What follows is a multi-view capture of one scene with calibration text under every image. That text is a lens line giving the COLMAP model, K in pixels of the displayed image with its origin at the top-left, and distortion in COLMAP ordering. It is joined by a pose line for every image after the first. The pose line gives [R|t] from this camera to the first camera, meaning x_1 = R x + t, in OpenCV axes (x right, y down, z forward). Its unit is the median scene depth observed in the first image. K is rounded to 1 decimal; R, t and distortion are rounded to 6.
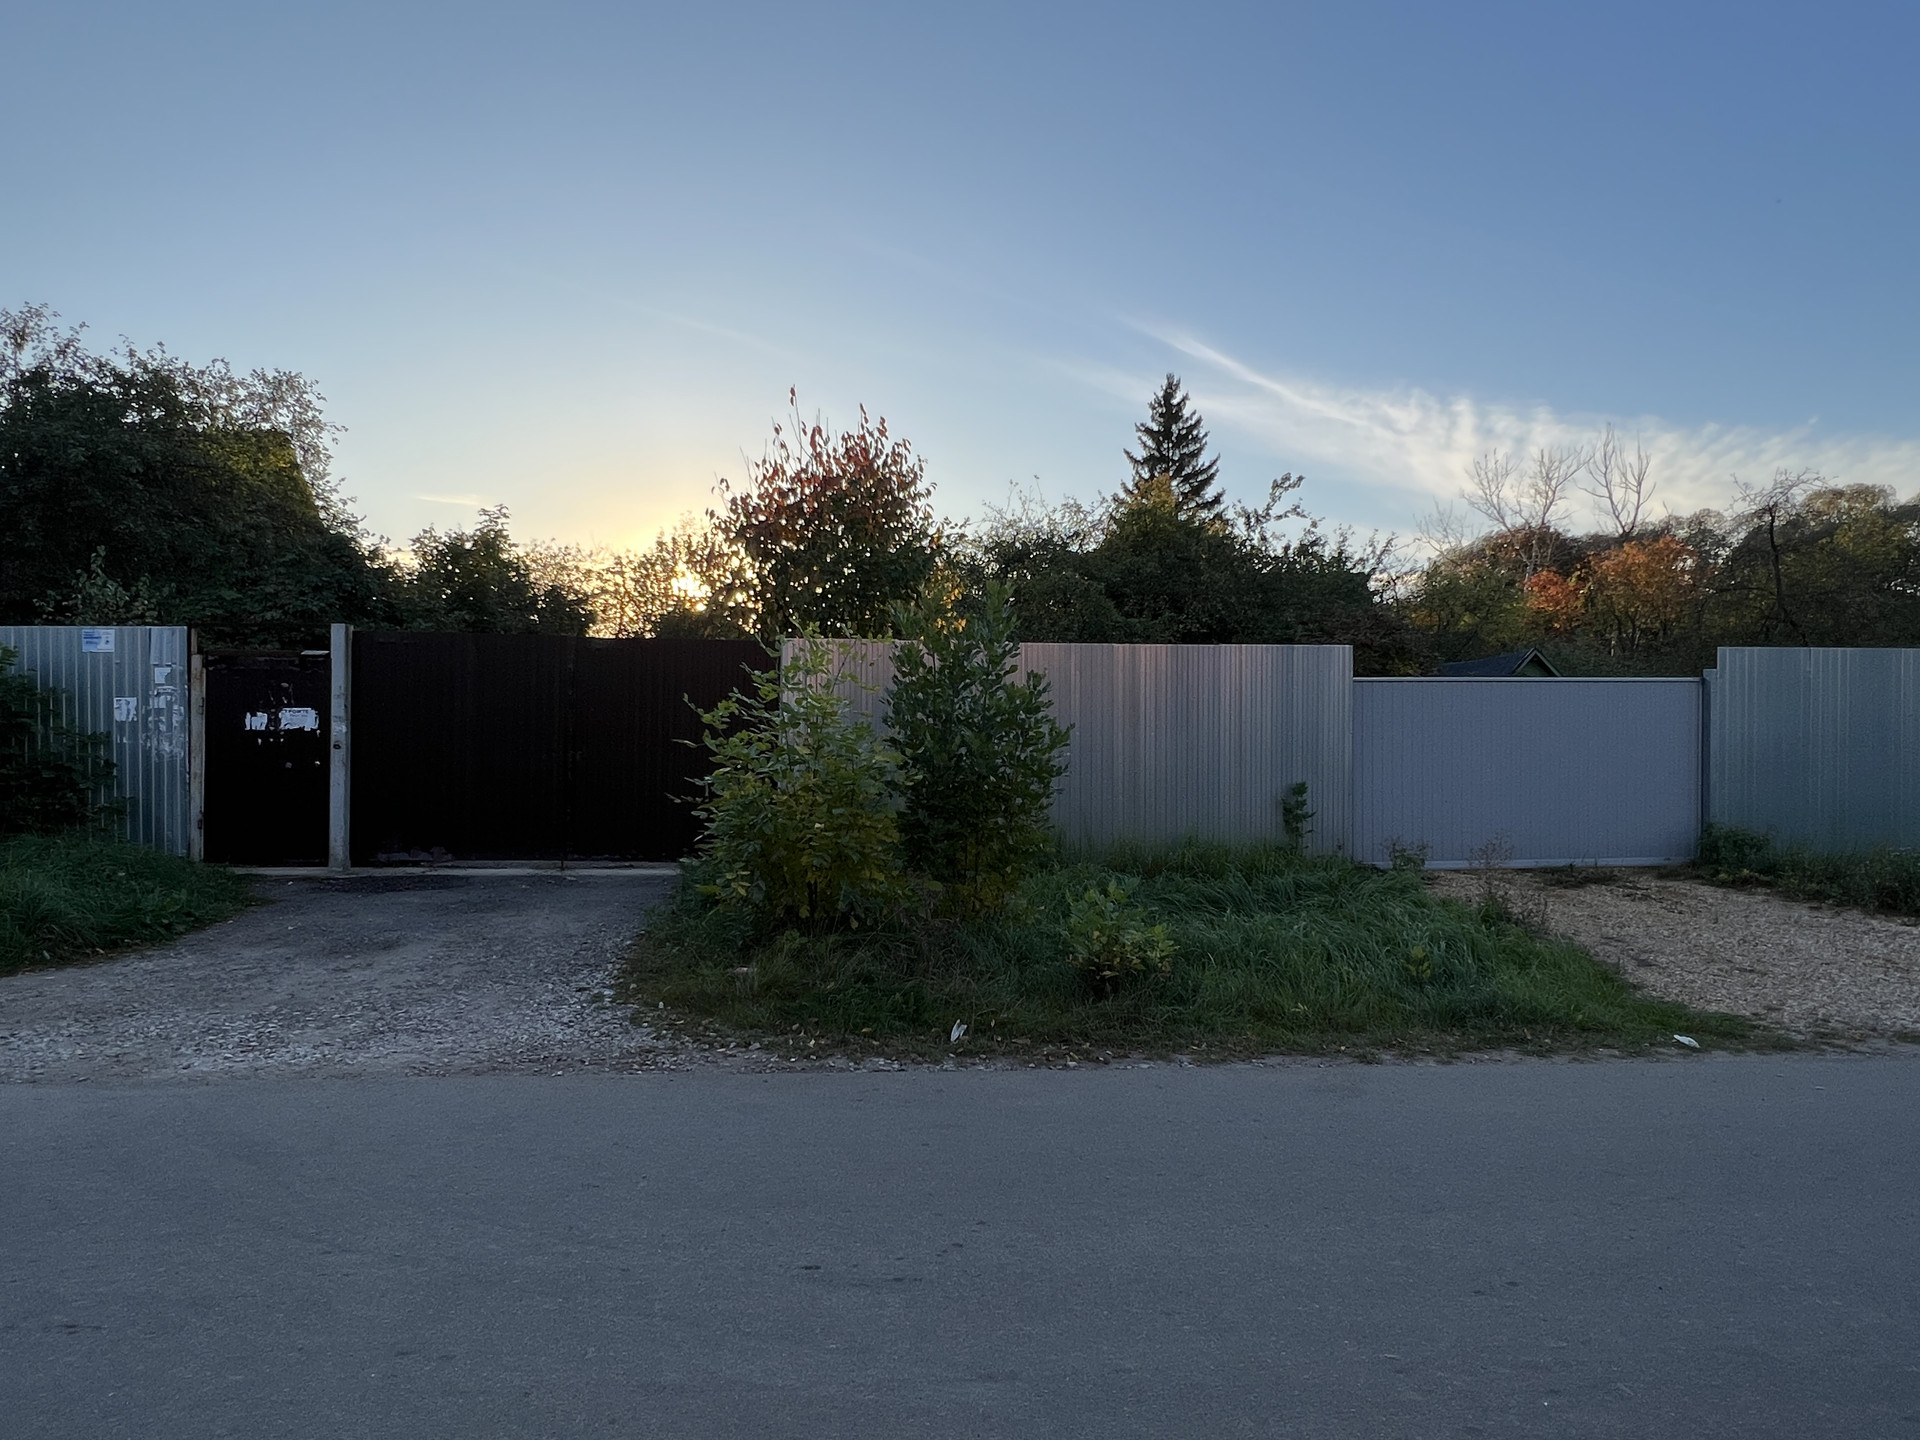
lens RADIAL K [[1132.3, 0, 951.4], [0, 1132.3, 726.7], [0, 0, 1]] dist [-0.023758, 0.000758]
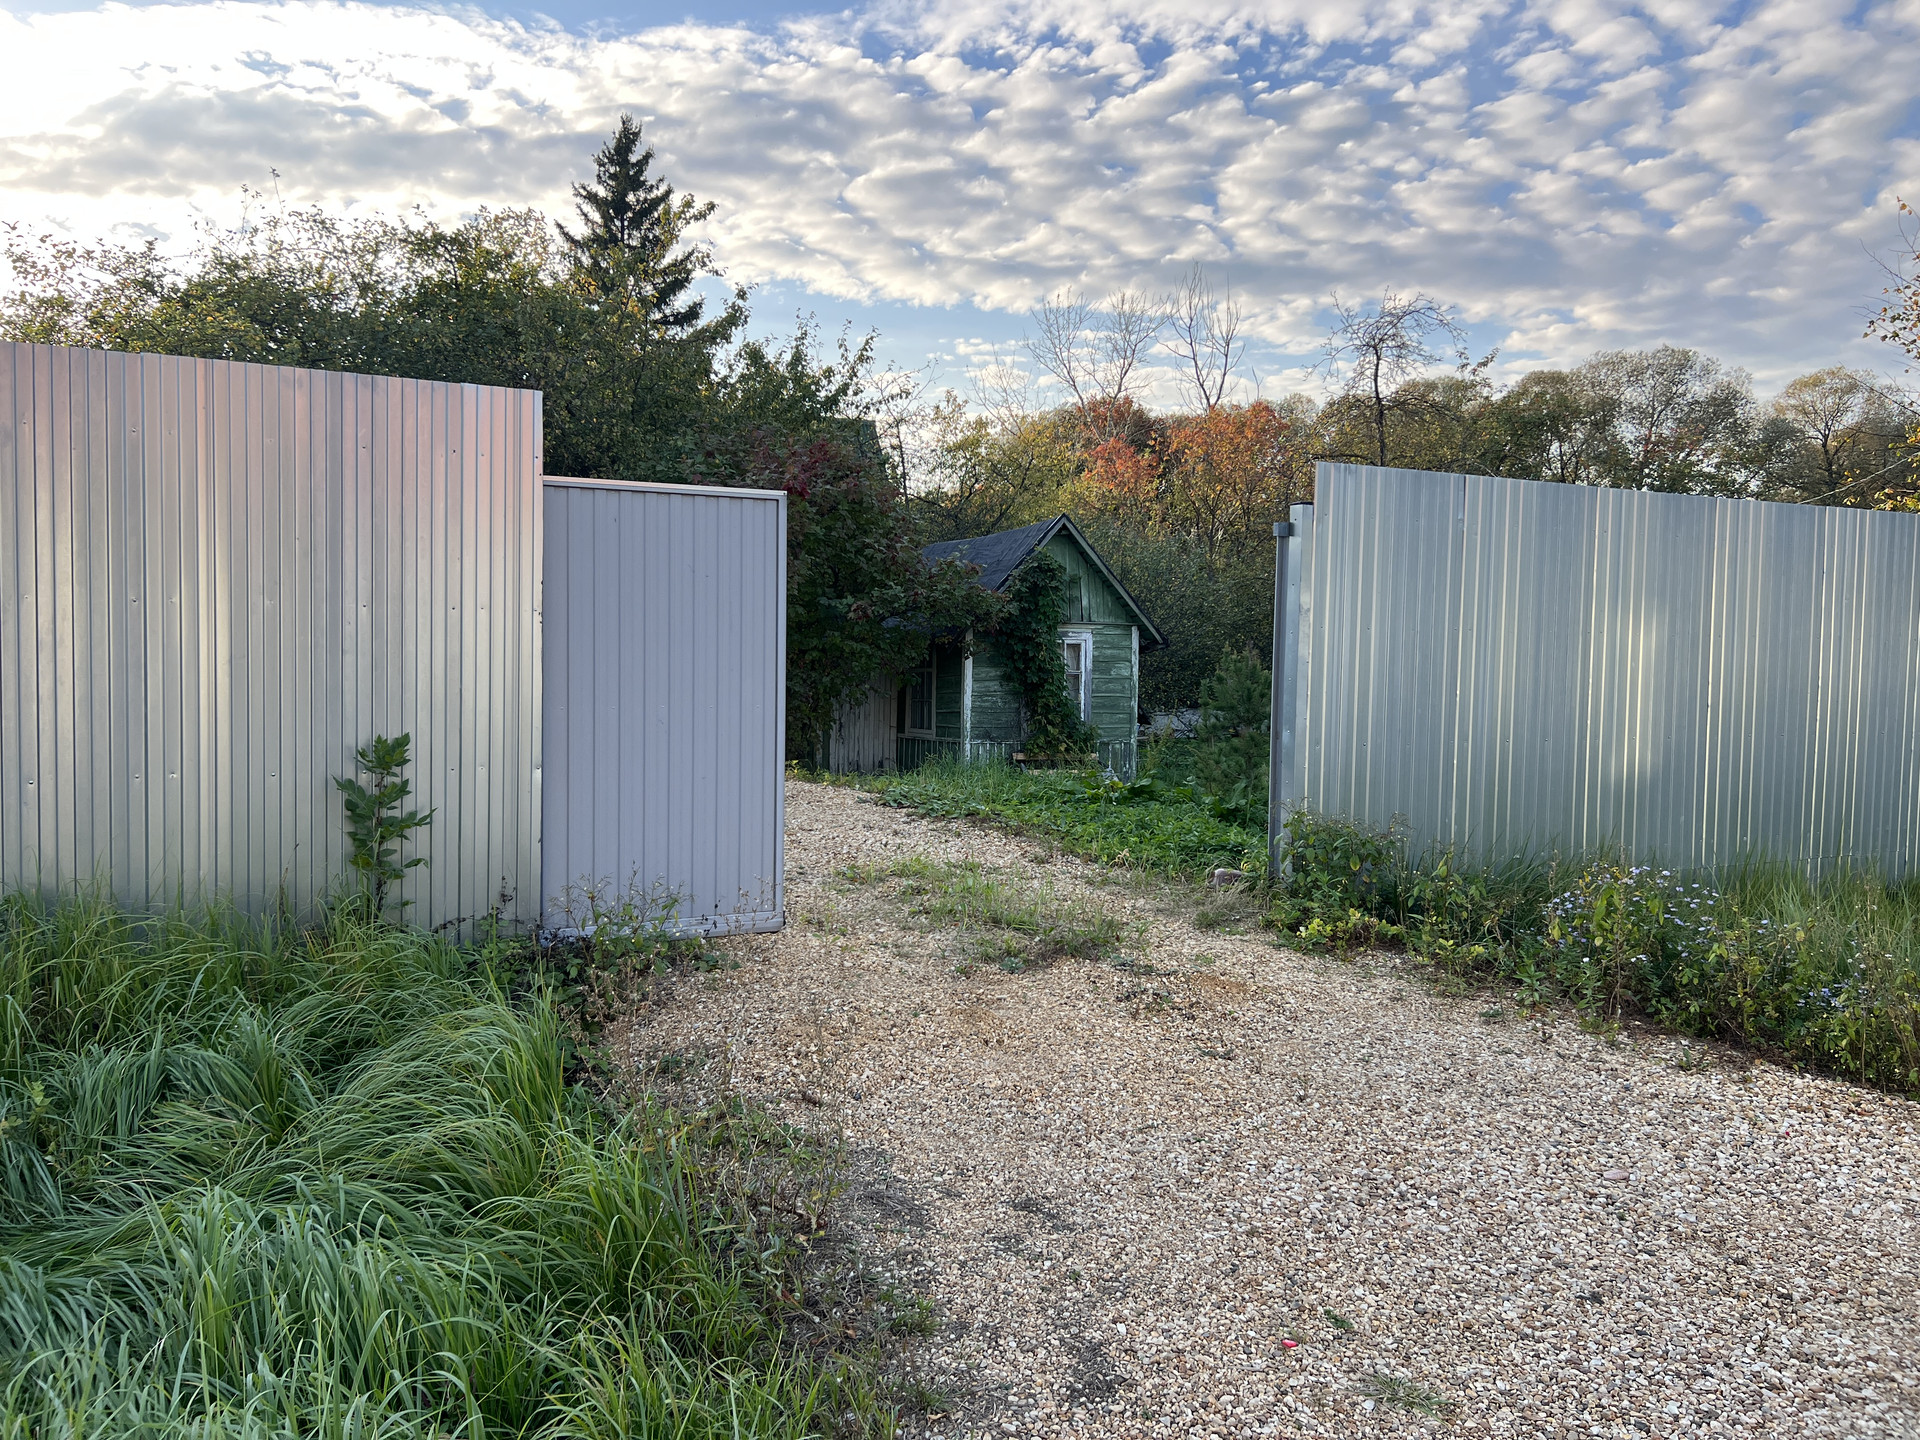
lens RADIAL K [[1440.6, 0, 942.7], [0, 1440.6, 743.6], [0, 0, 1]] dist [0.063301, -0.071679]
pose [[0.936370, -0.005749, 0.350969, 0.063879], [-0.018085, 0.997748, 0.064592, 0.003246], [-0.350550, -0.066829, 0.934157, 0.095451]]
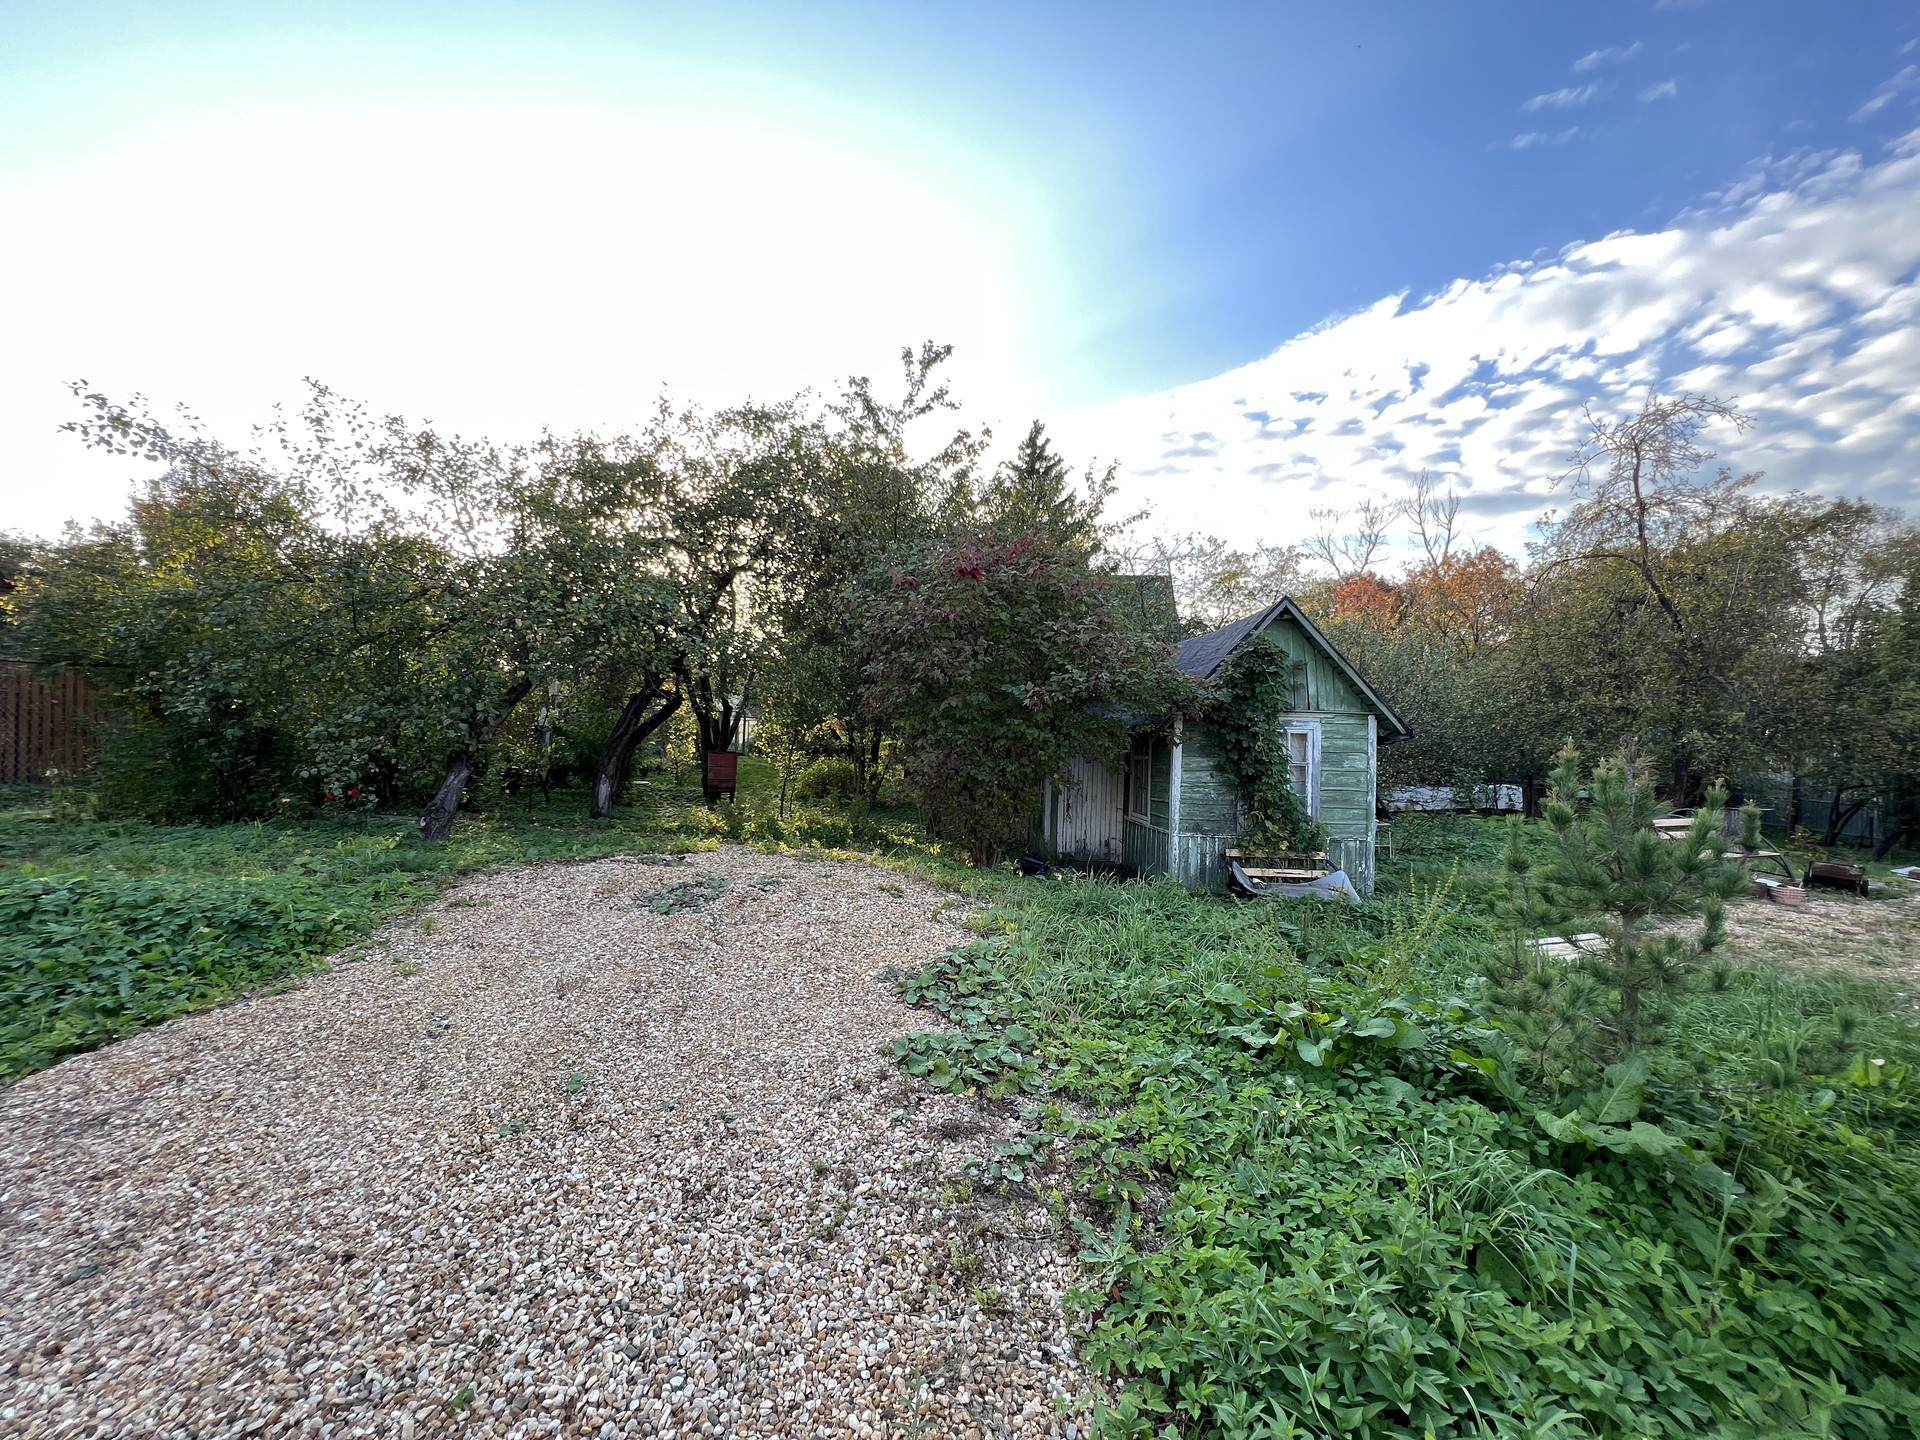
lens RADIAL K [[764.9, 0, 964.3], [0, 764.9, 728.9], [0, 0, 1]] dist [0.006954, -0.002557]
pose [[0.999648, 0.025370, -0.007772, 0.136103], [-0.025360, 0.999677, 0.001401, 0.001808], [0.007805, -0.001203, 0.999969, 0.227163]]
